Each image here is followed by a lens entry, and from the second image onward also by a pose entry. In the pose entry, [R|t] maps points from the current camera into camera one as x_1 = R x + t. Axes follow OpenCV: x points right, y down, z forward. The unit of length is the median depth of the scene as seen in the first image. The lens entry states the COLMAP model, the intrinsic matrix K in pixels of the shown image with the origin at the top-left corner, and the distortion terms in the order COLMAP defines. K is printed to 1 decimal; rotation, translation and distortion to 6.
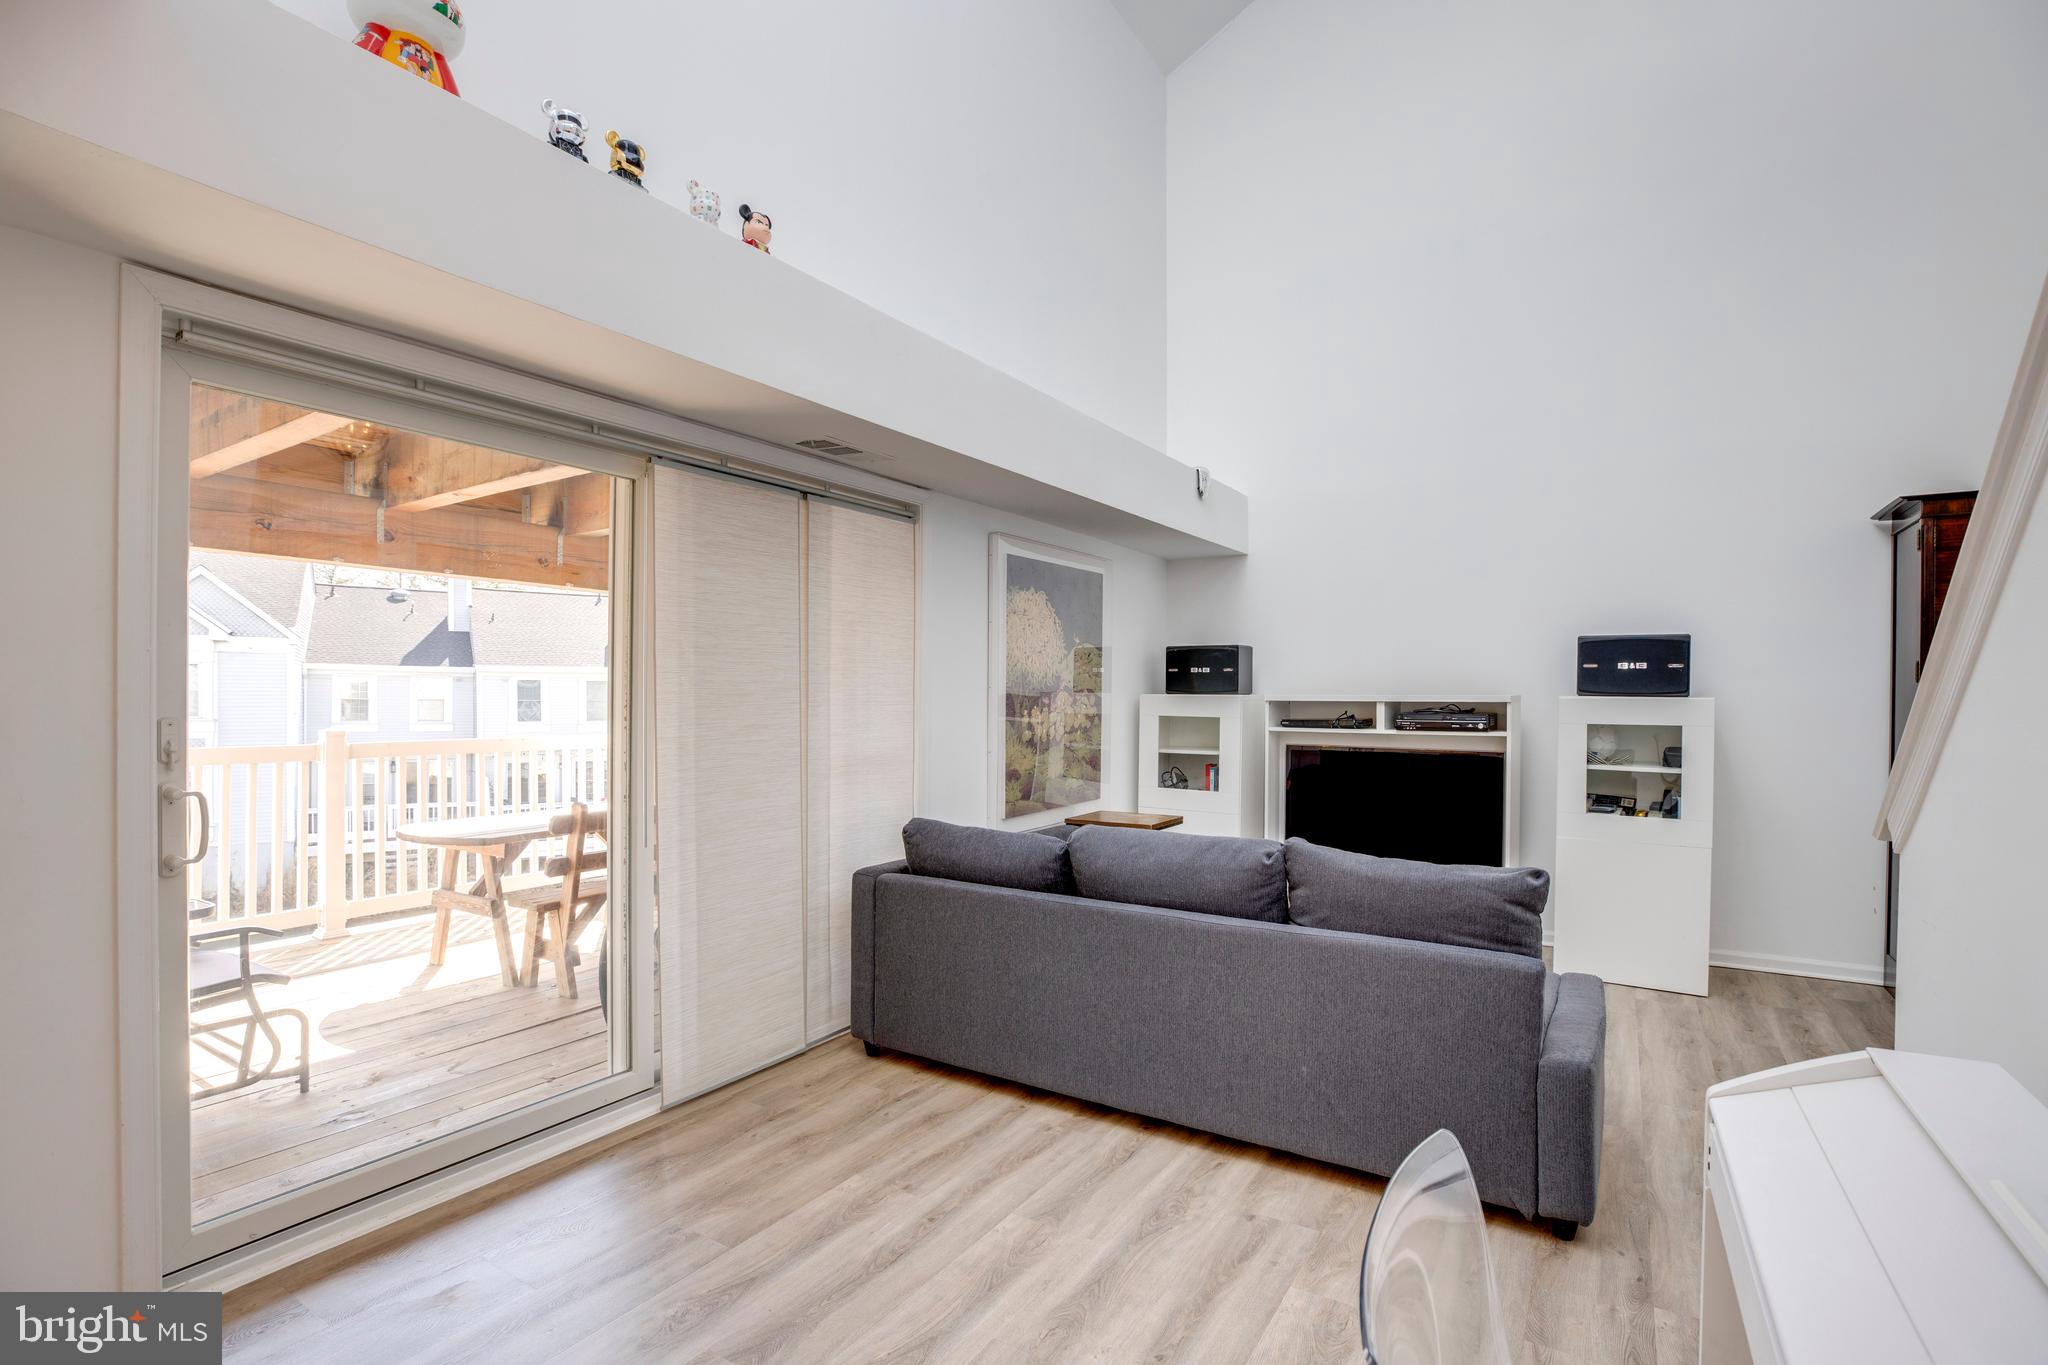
lens RADIAL K [[957.6, 0, 1028.1], [0, 957.6, 714.9], [0, 0, 1]] dist [-0.046865, 0.014393]
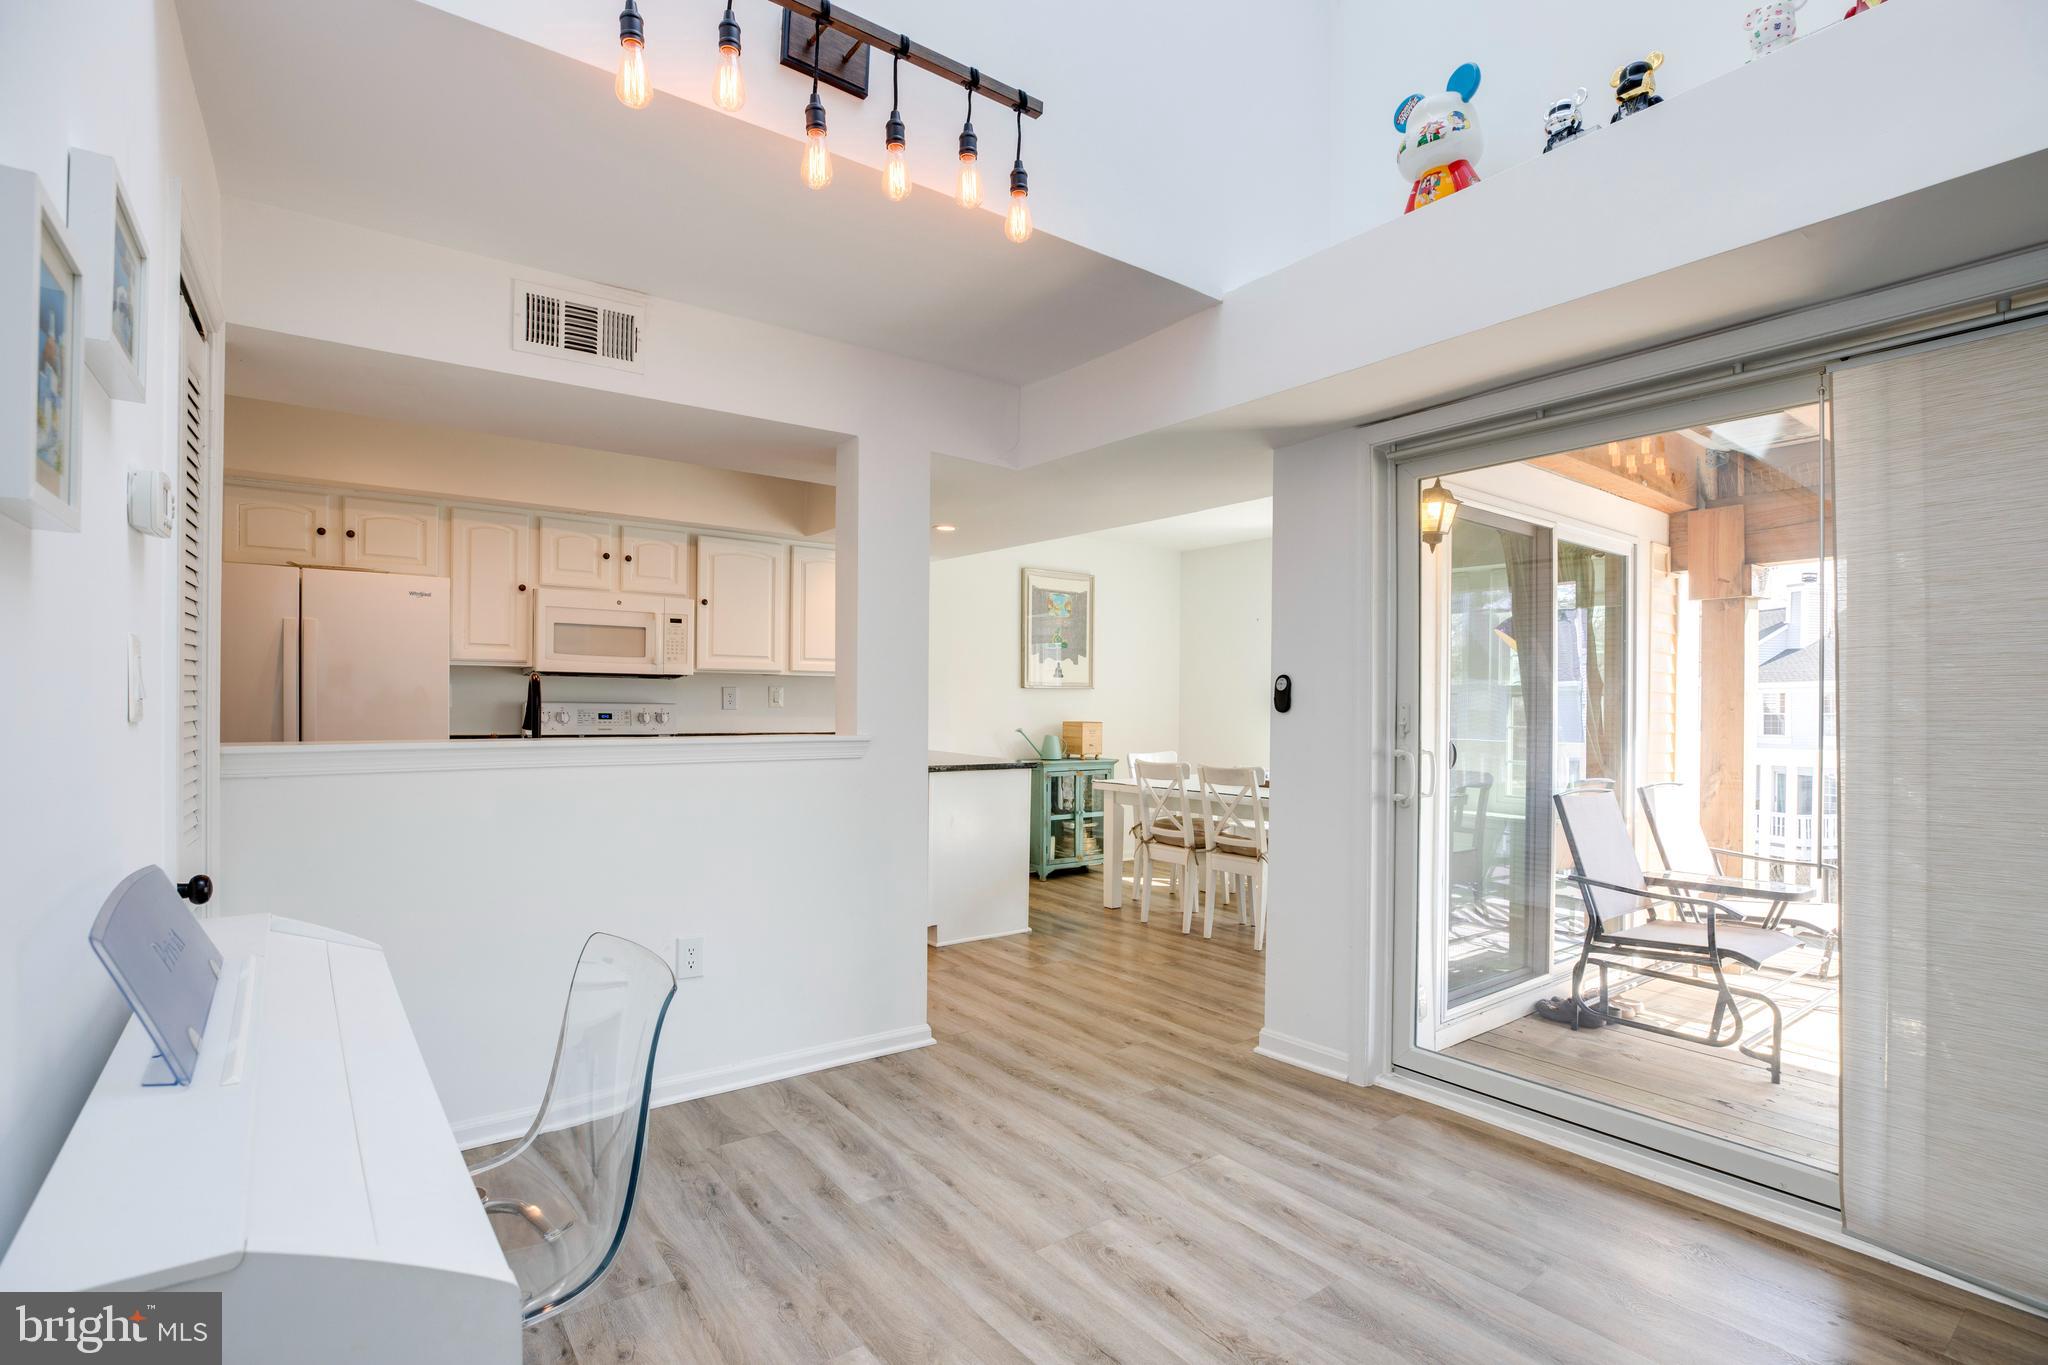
lens RADIAL K [[957.6, 0, 1028.1], [0, 957.6, 714.9], [0, 0, 1]] dist [-0.046865, 0.014393]
pose [[-0.362382, -0.001262, -0.932029, 0.338967], [-0.024888, 0.999656, 0.008323, 0.010763], [0.931697, 0.026212, -0.362289, 0.437031]]
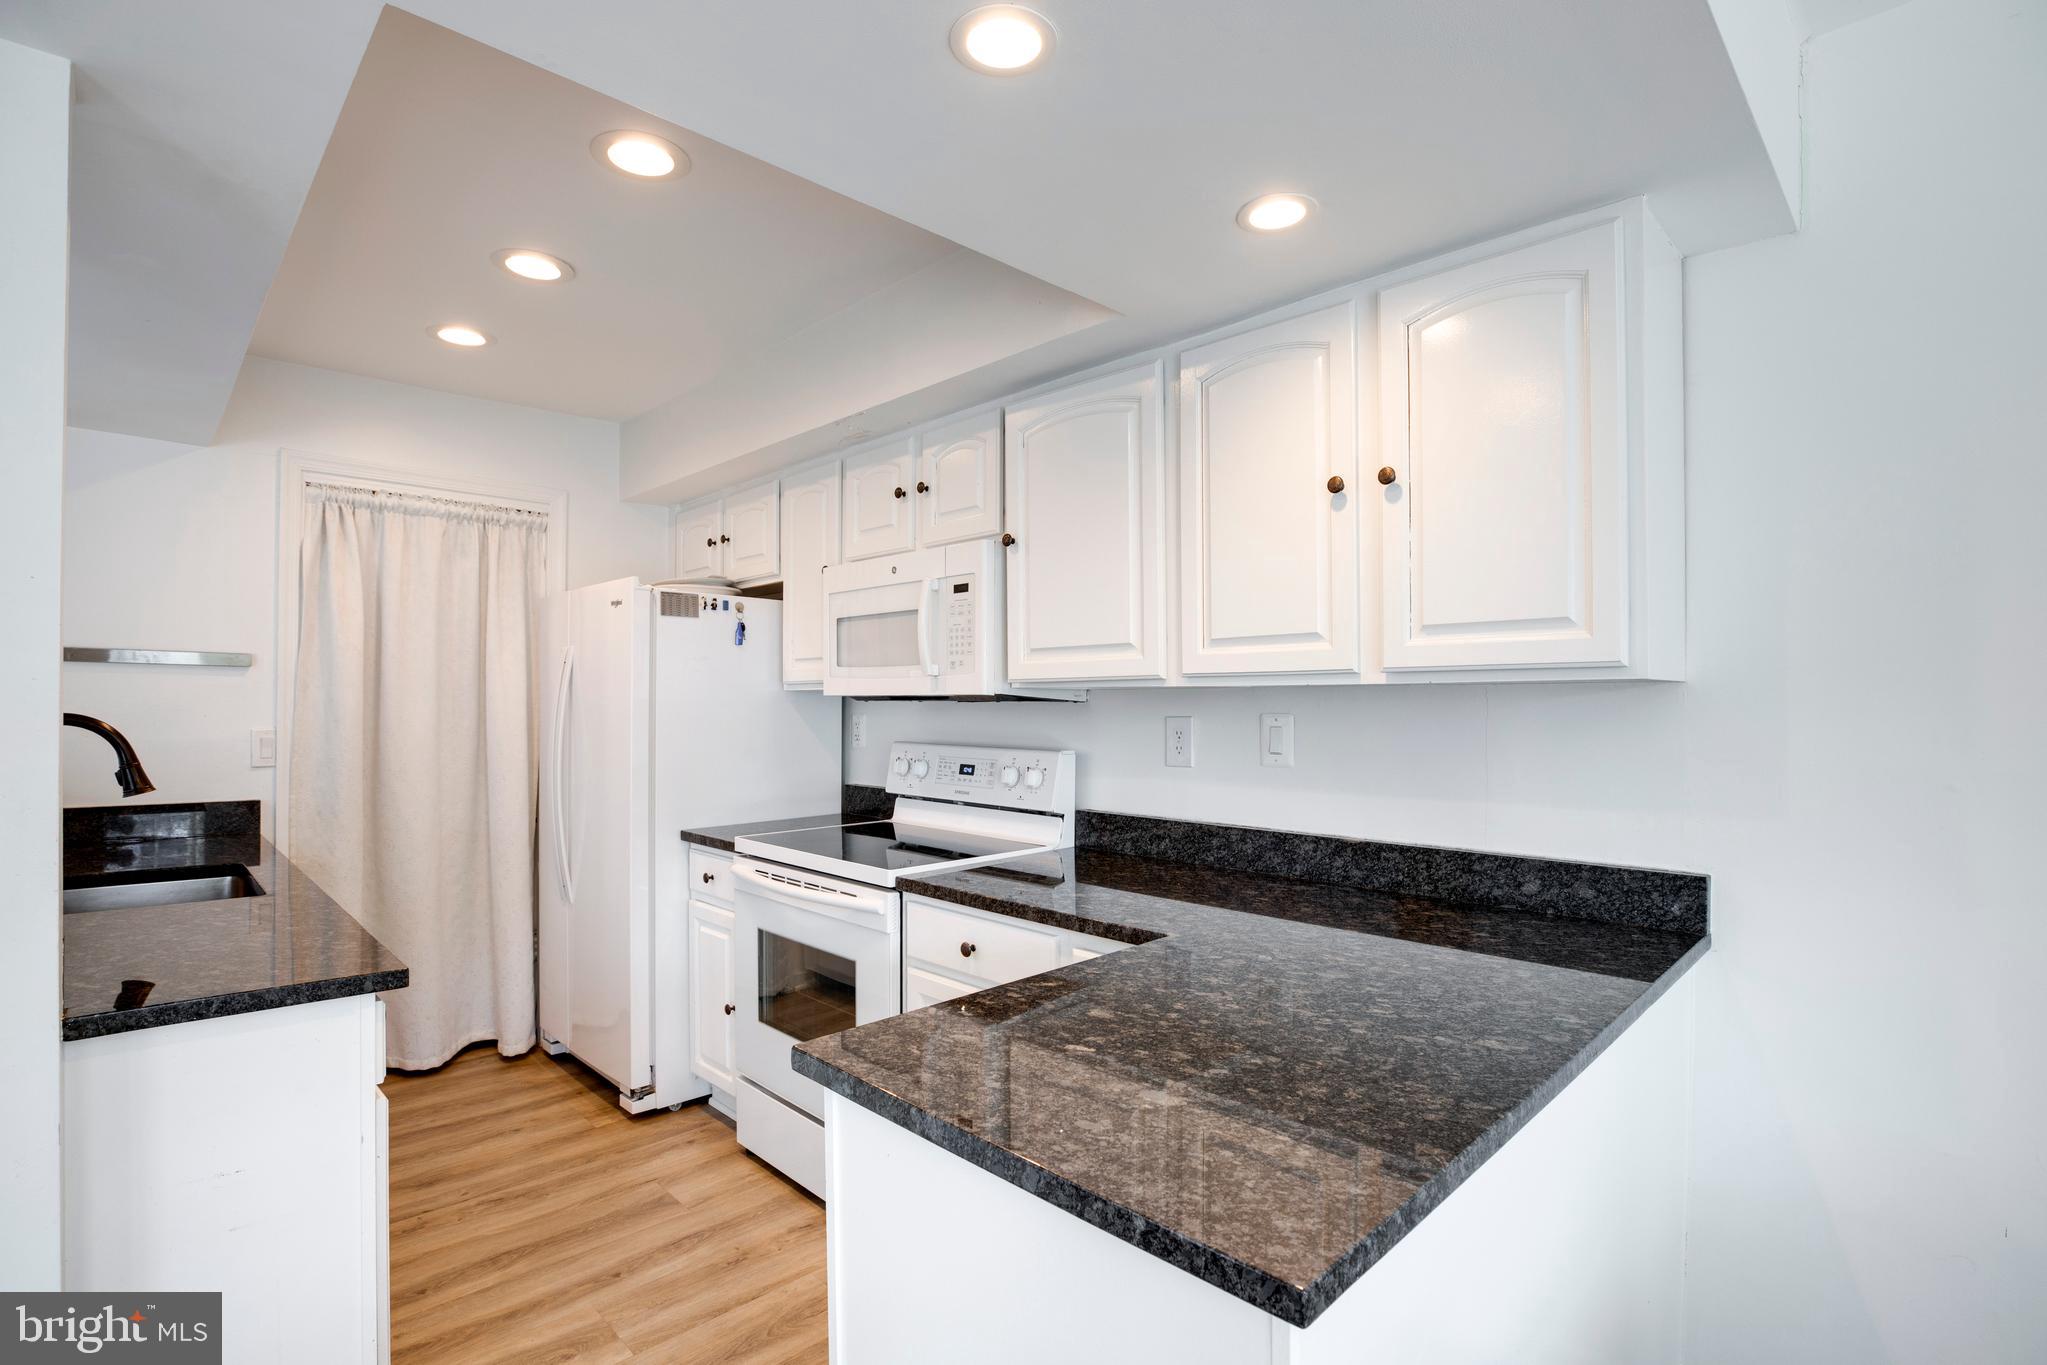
lens RADIAL K [[962.5, 0, 1030.8], [0, 962.5, 703.5], [0, 0, 1]] dist [-0.046124, 0.014647]
pose [[-0.973552, -0.011835, 0.228160, -0.748288], [-0.009432, 0.999888, 0.011621, -0.019233], [-0.228272, 0.009161, -0.973554, 0.185136]]
